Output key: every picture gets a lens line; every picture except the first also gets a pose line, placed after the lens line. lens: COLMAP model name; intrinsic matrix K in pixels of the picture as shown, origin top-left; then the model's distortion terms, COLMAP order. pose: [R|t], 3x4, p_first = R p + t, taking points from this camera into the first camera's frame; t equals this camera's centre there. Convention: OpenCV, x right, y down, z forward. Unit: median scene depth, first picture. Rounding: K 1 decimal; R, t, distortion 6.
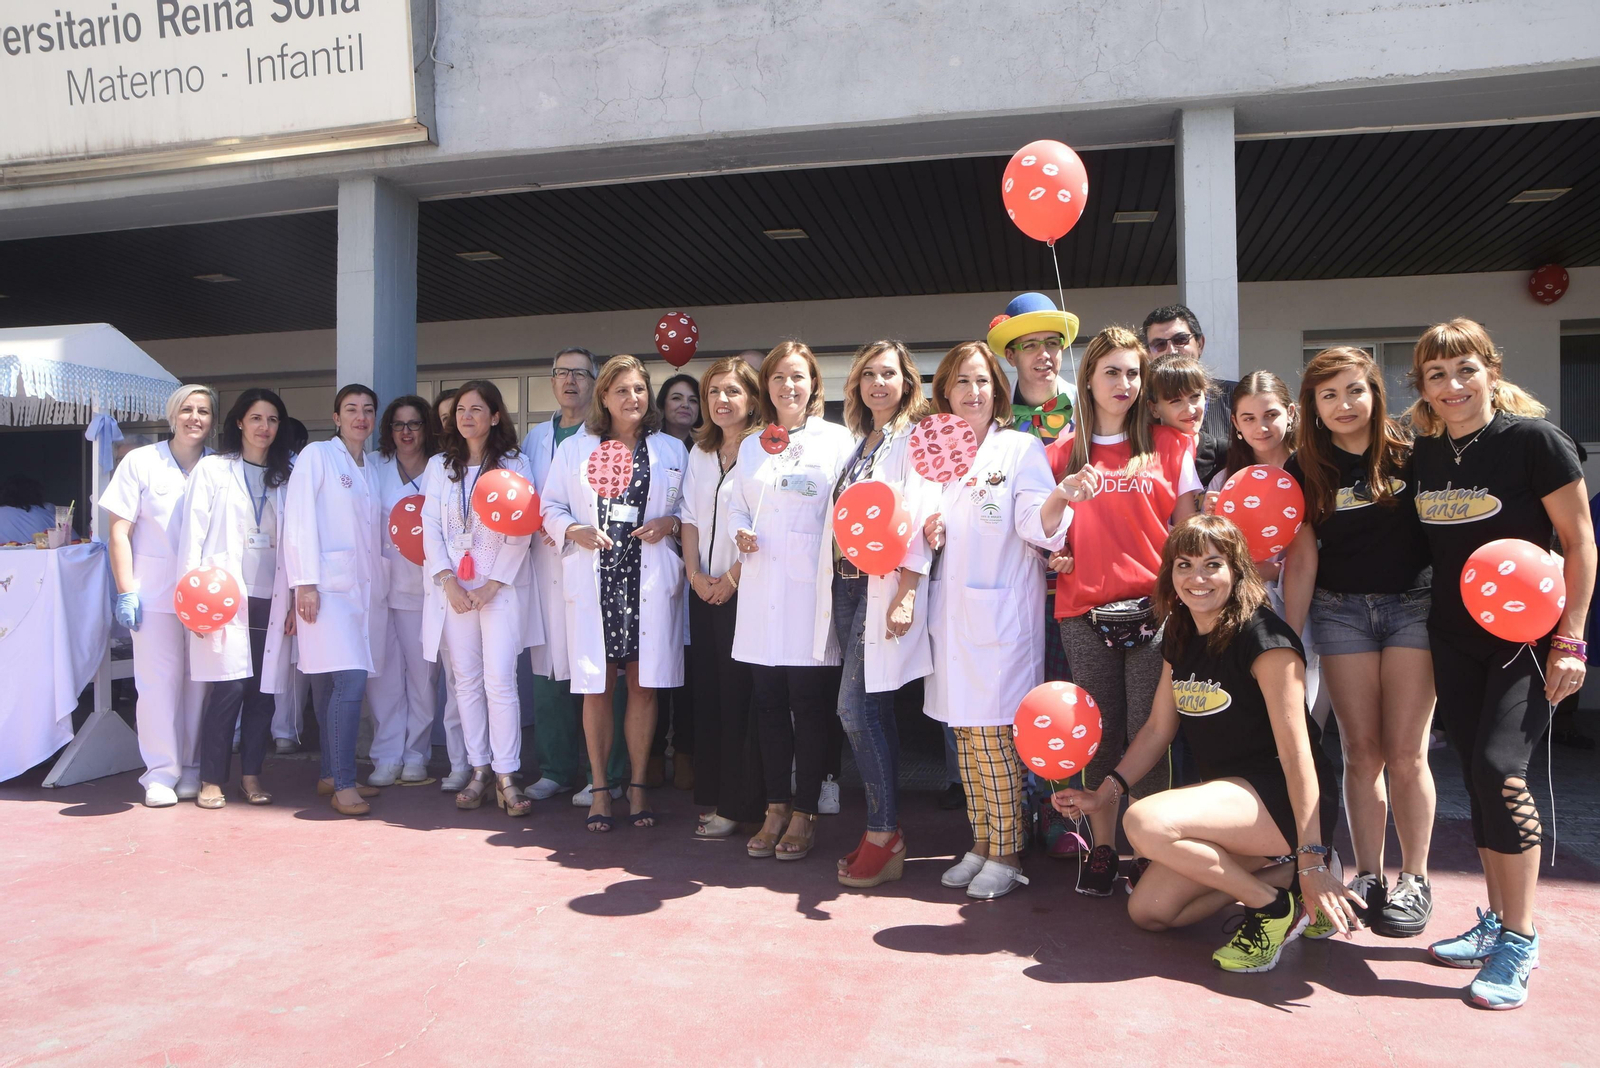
lens RADIAL K [[1185.9, 0, 791.8], [0, 1185.9, 547.9], [0, 0, 1]] dist [-0.129612, 0.118956]
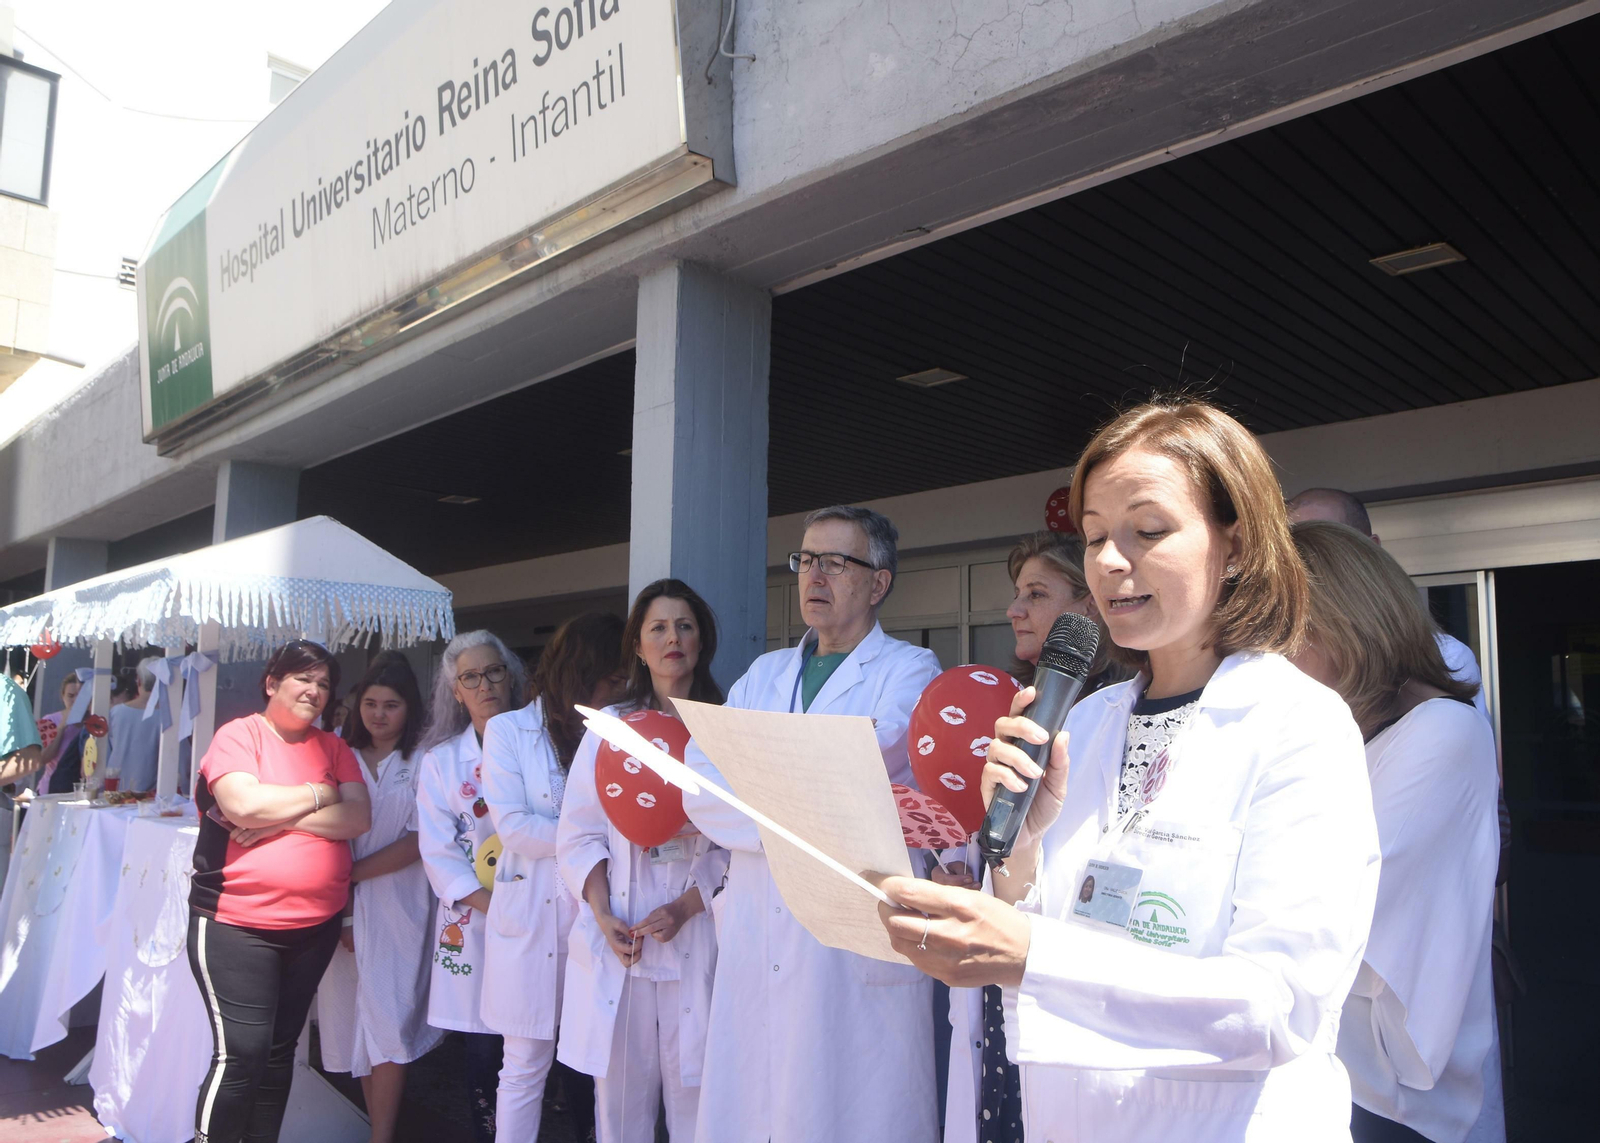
lens RADIAL K [[1264.4, 0, 778.4], [0, 1264.4, 600.2], [0, 0, 1]] dist [-0.140705, 0.124455]
pose [[0.833089, -0.047285, -0.551115, 0.075470], [-0.014896, 0.994060, -0.107805, -0.070378], [0.552939, 0.098021, 0.827436, 0.573614]]
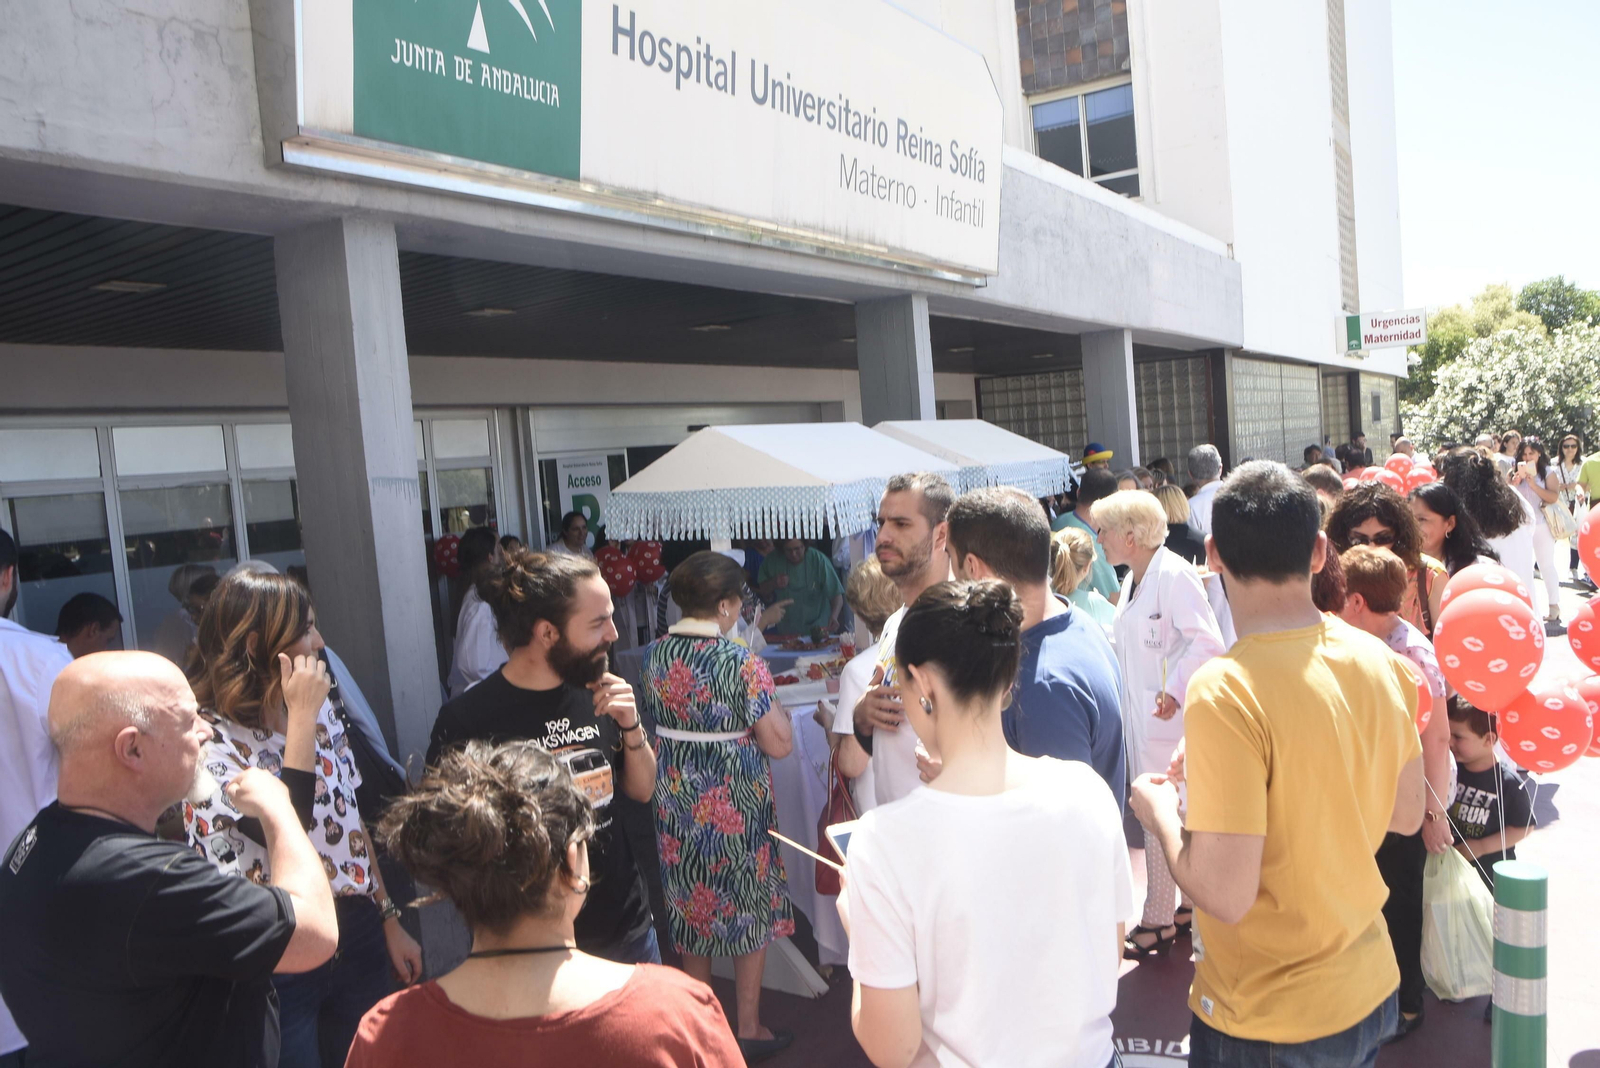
lens RADIAL K [[1185.9, 0, 791.8], [0, 1185.9, 547.9], [0, 0, 1]] dist [-0.129612, 0.118956]
pose [[0.357403, -0.093879, 0.929220, -1.972397], [0.071117, 0.994782, 0.073150, -0.187226], [-0.931239, 0.039939, 0.362215, 0.833910]]
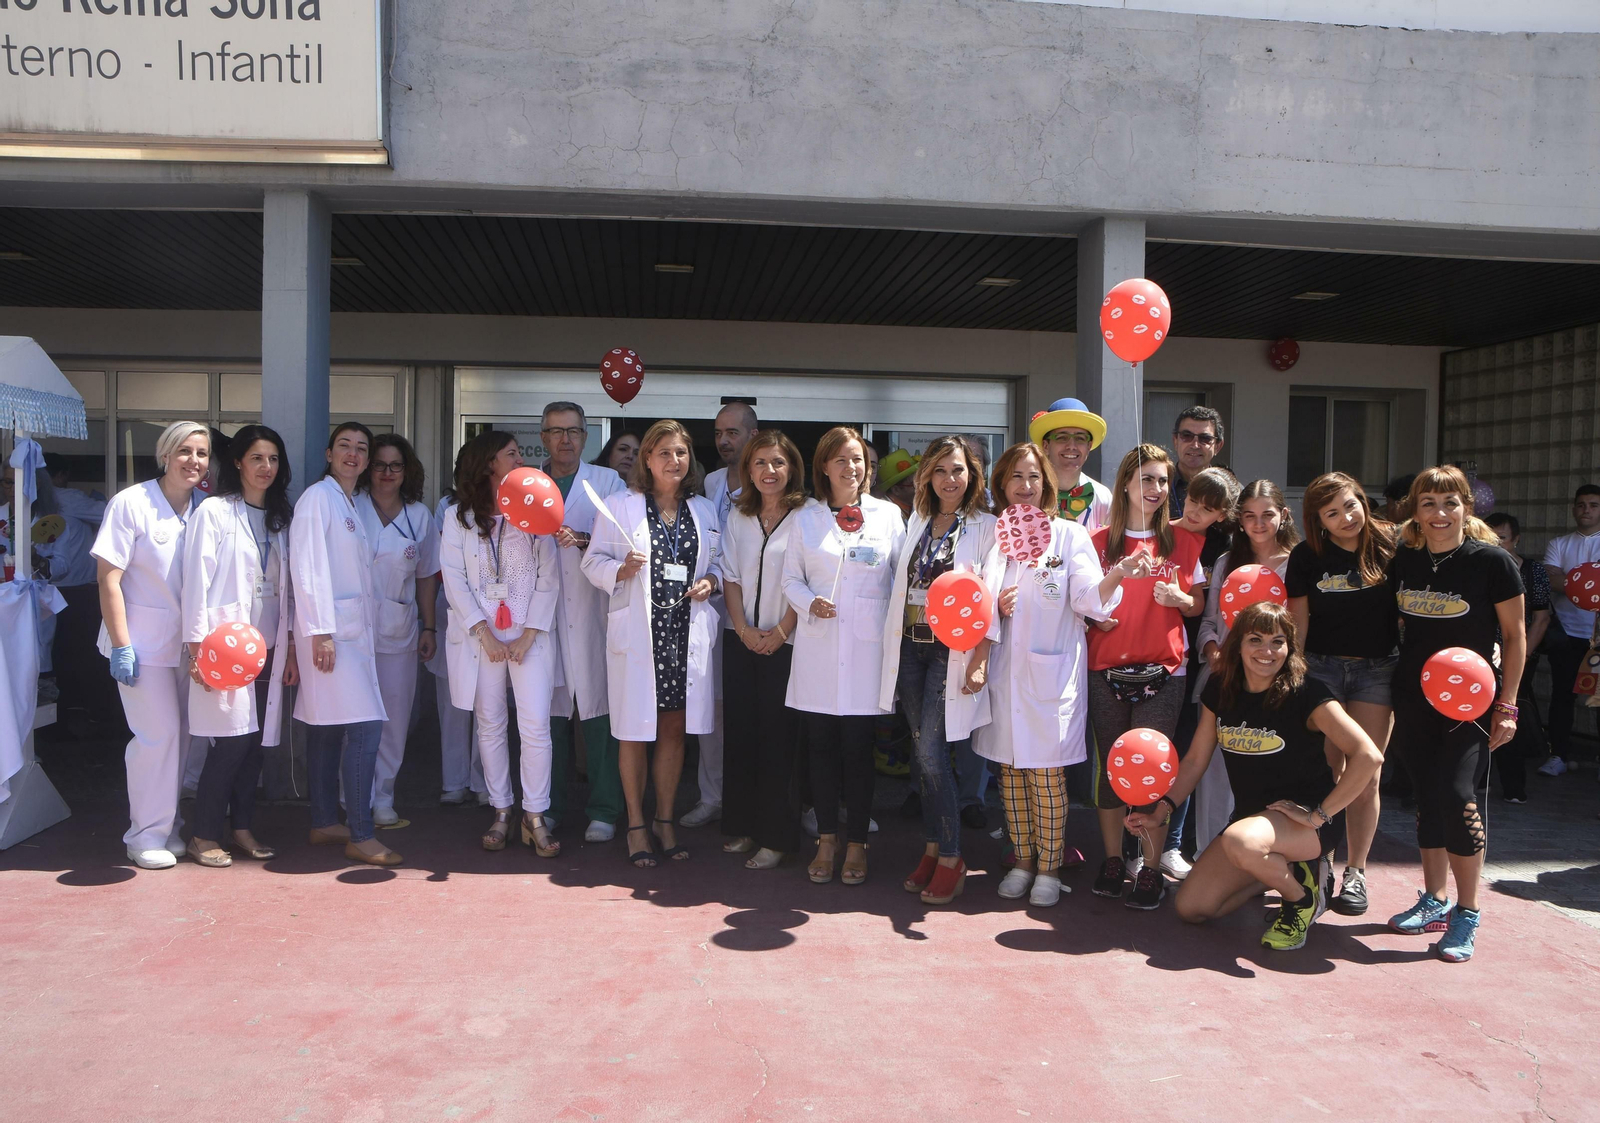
lens RADIAL K [[1233.9, 0, 756.8], [0, 1233.9, 580.0], [0, 0, 1]] dist [-0.128193, 0.115293]
pose [[0.957327, 0.008044, 0.288894, -0.354183], [-0.022152, 0.998714, 0.045597, -0.067273], [-0.288156, -0.050051, 0.956275, -0.079032]]
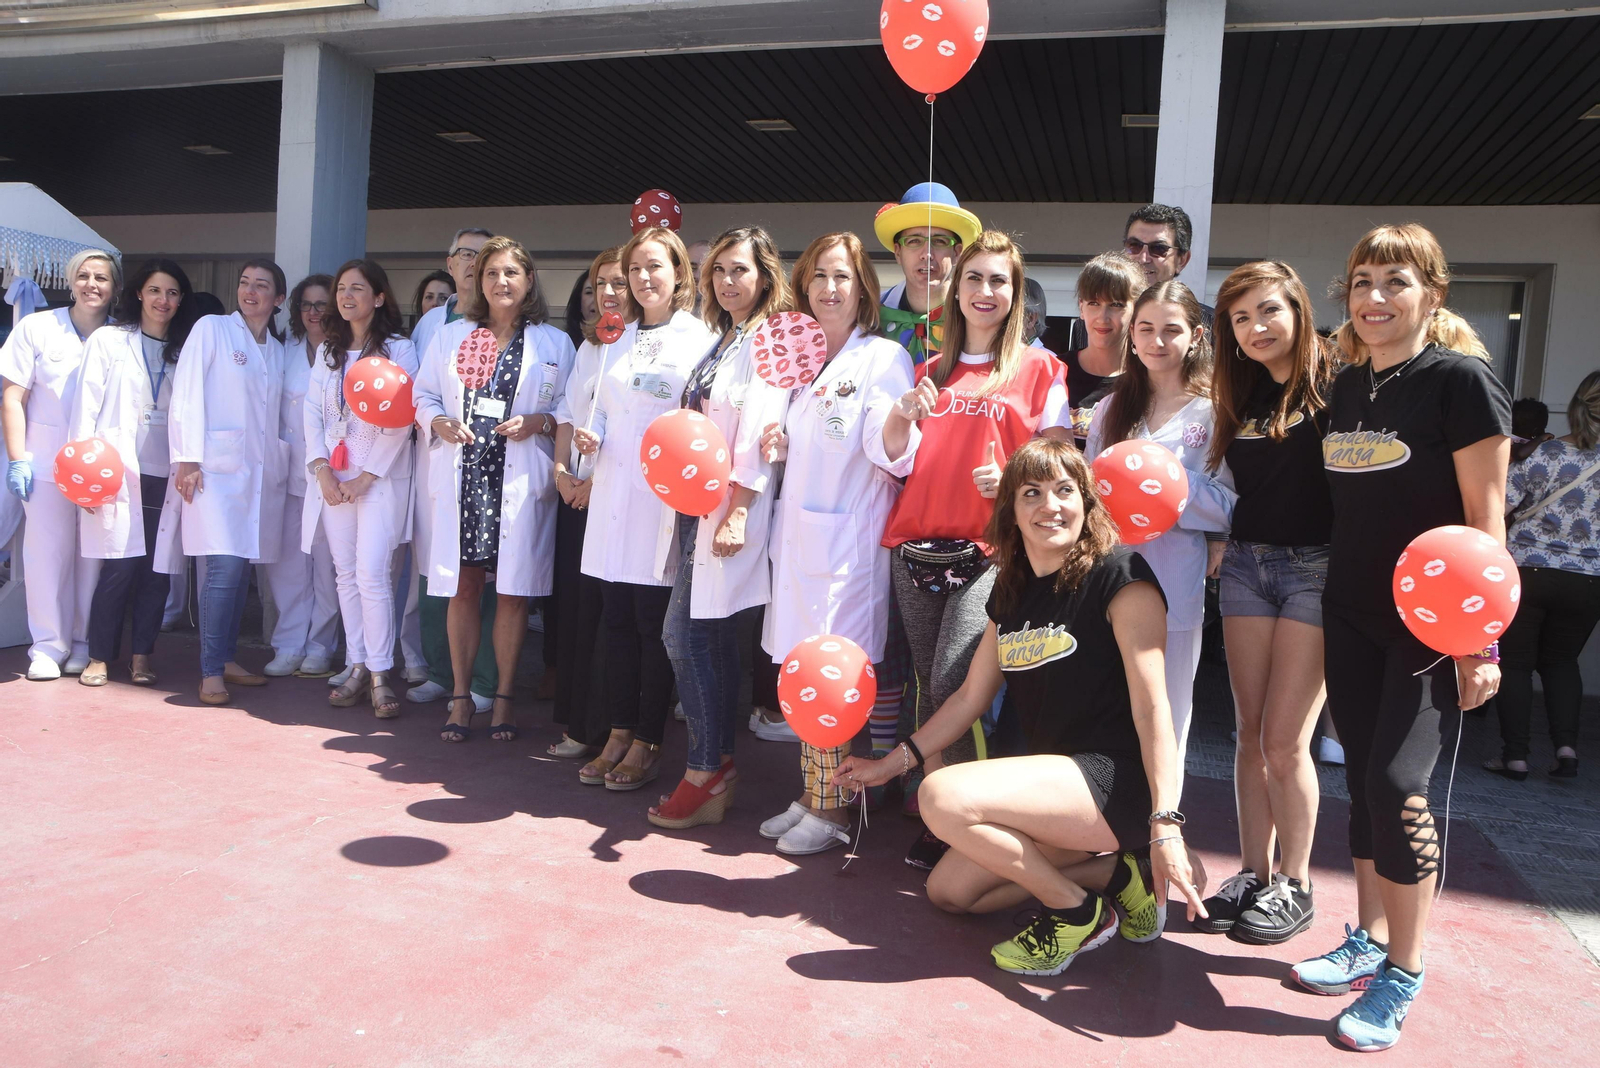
lens RADIAL K [[1185.9, 0, 791.8], [0, 1185.9, 547.9], [0, 0, 1]] dist [-0.129612, 0.118956]
pose [[0.994140, 0.070960, -0.081547, 0.160261], [-0.065165, 0.995299, 0.071646, -0.000636], [0.086247, -0.065912, 0.994091, 0.082701]]
